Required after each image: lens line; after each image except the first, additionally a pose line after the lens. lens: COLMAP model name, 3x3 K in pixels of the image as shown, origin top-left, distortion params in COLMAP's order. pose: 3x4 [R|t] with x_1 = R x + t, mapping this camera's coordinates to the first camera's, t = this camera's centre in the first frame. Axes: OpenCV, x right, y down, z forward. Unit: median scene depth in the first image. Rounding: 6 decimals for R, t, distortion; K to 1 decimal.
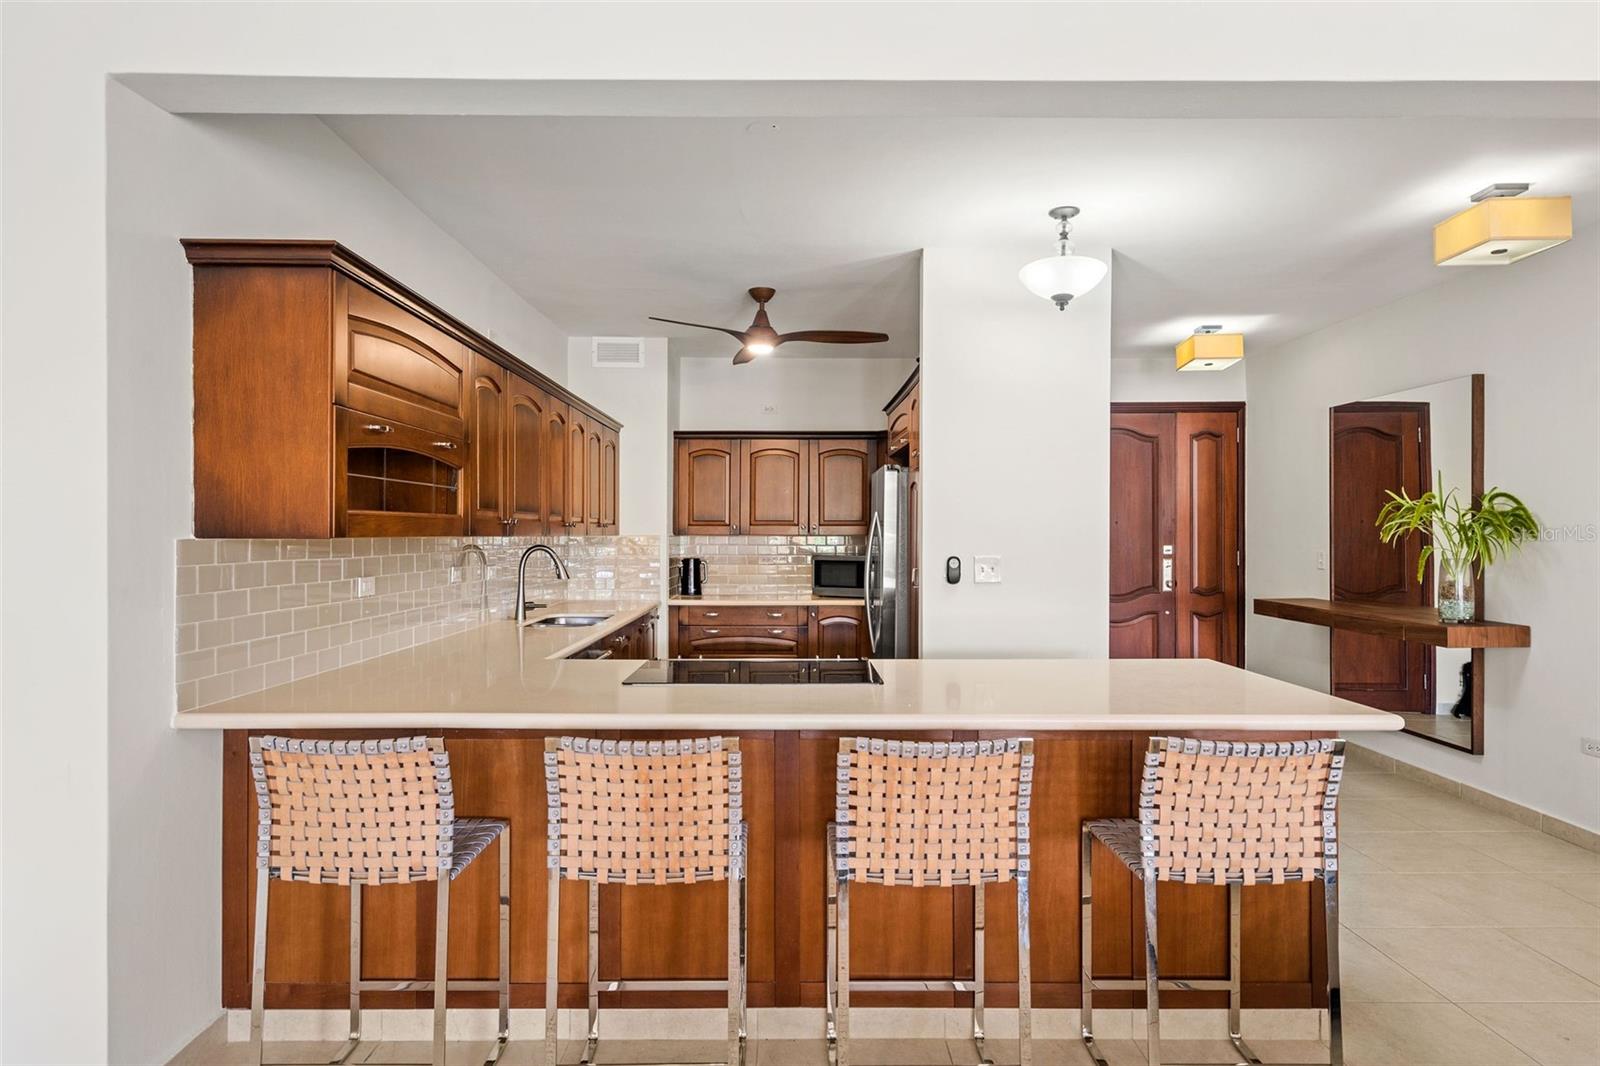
lens RADIAL K [[852.0, 0, 791.4], [0, 852.0, 526.3], [0, 0, 1]] dist [0.005074, 0.001269]
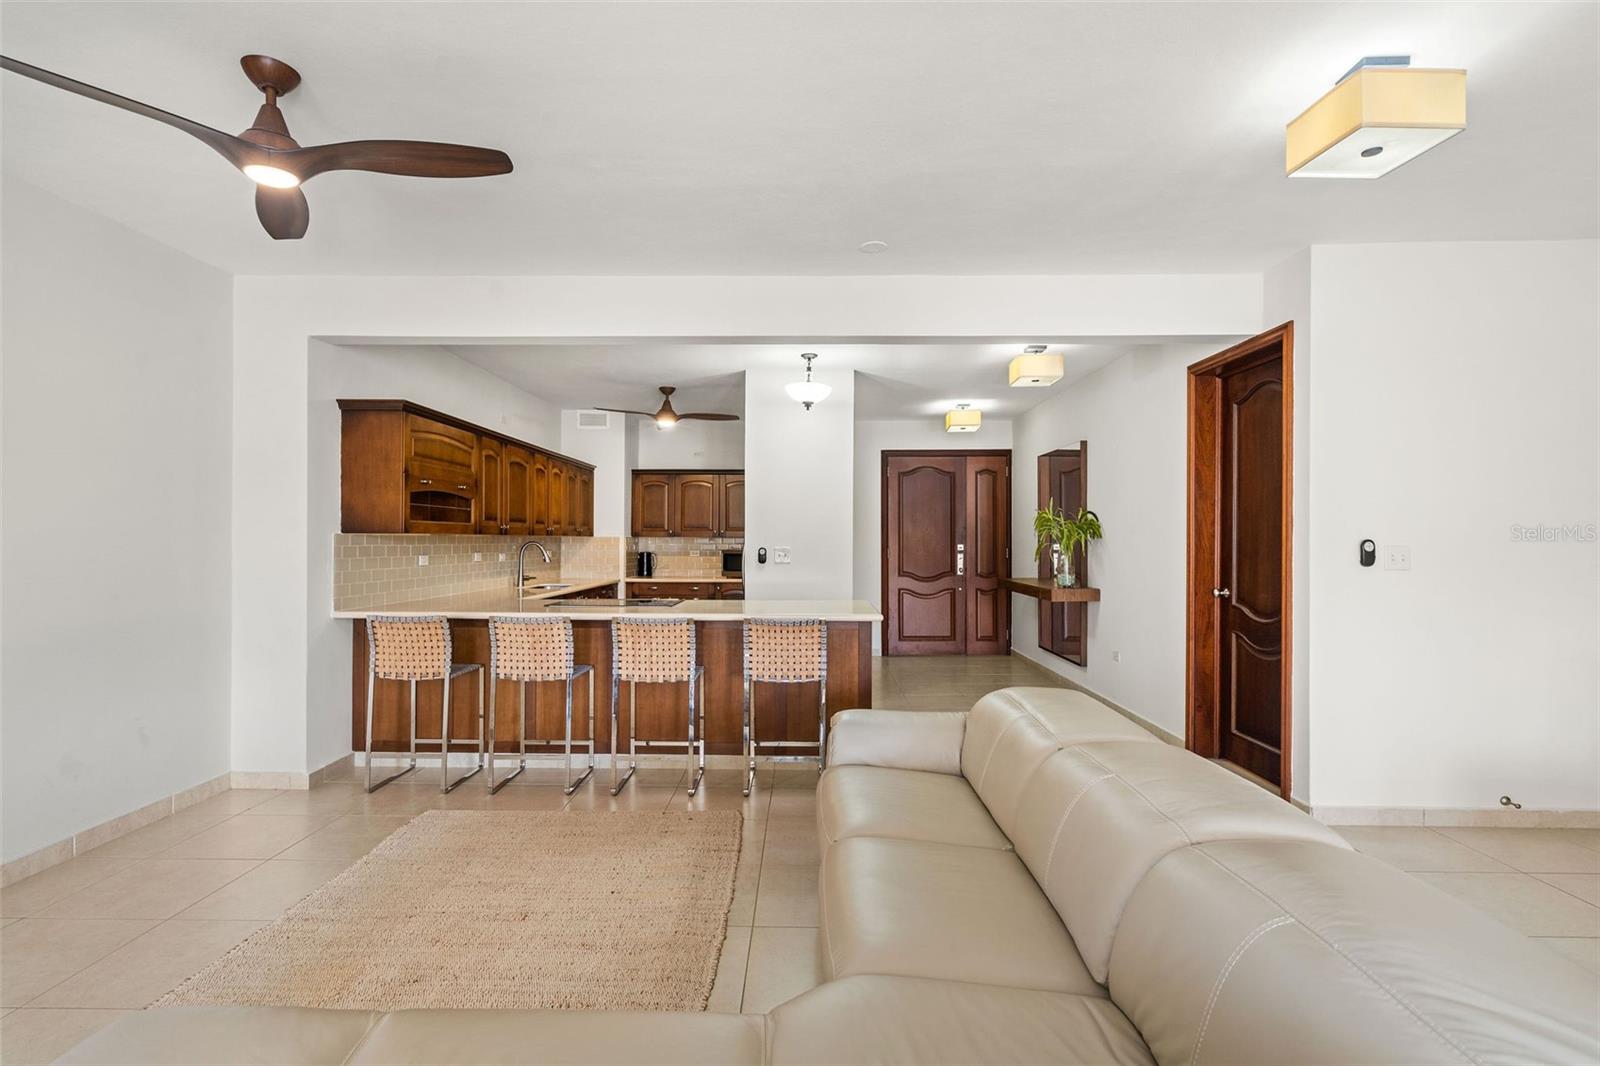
lens RADIAL K [[767.2, 0, 815.4], [0, 767.2, 530.5], [0, 0, 1]] dist [0.001903, 0.001207]
pose [[0.999712, 0.001463, -0.023968, 0.522211], [-0.001612, 0.999979, -0.006231, 0.015920], [0.023959, 0.006268, 0.999693, -0.868441]]
